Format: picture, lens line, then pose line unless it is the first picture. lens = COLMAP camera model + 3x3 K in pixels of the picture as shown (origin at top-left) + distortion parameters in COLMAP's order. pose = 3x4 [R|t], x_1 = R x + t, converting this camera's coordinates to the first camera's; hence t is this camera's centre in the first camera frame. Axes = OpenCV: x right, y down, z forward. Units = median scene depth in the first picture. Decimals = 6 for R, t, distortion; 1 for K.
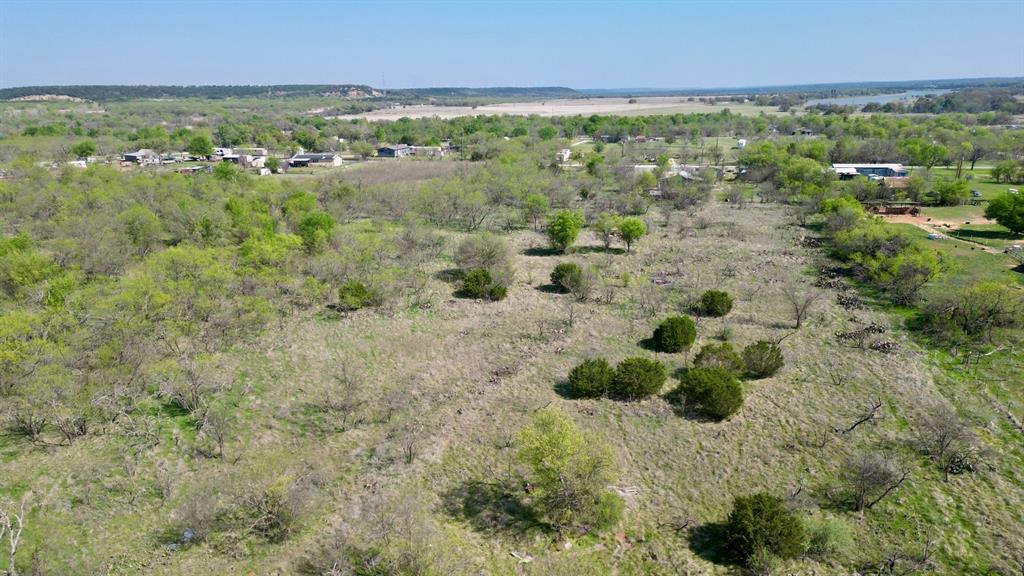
lens RADIAL K [[747.0, 0, 512.0], [0, 747.0, 288.0], [0, 0, 1]] dist [0.006929, -0.001368]
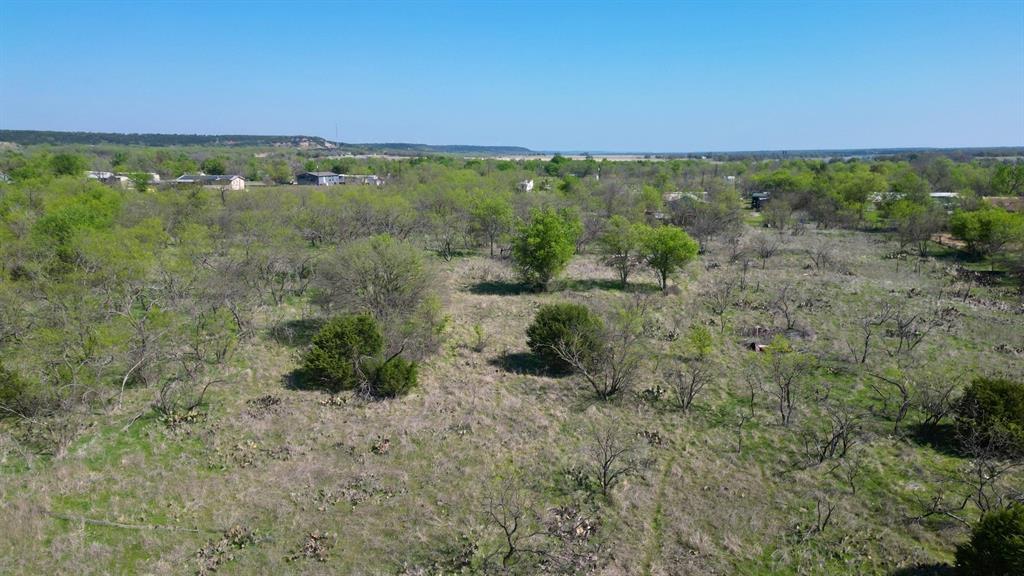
lens RADIAL K [[747.0, 0, 512.0], [0, 747.0, 288.0], [0, 0, 1]] dist [0.006929, -0.001368]
pose [[0.998251, 0.007970, 0.058573, 0.015229], [-0.003451, 0.997038, -0.076837, -0.007820], [-0.059012, 0.076501, 0.995322, 0.485375]]
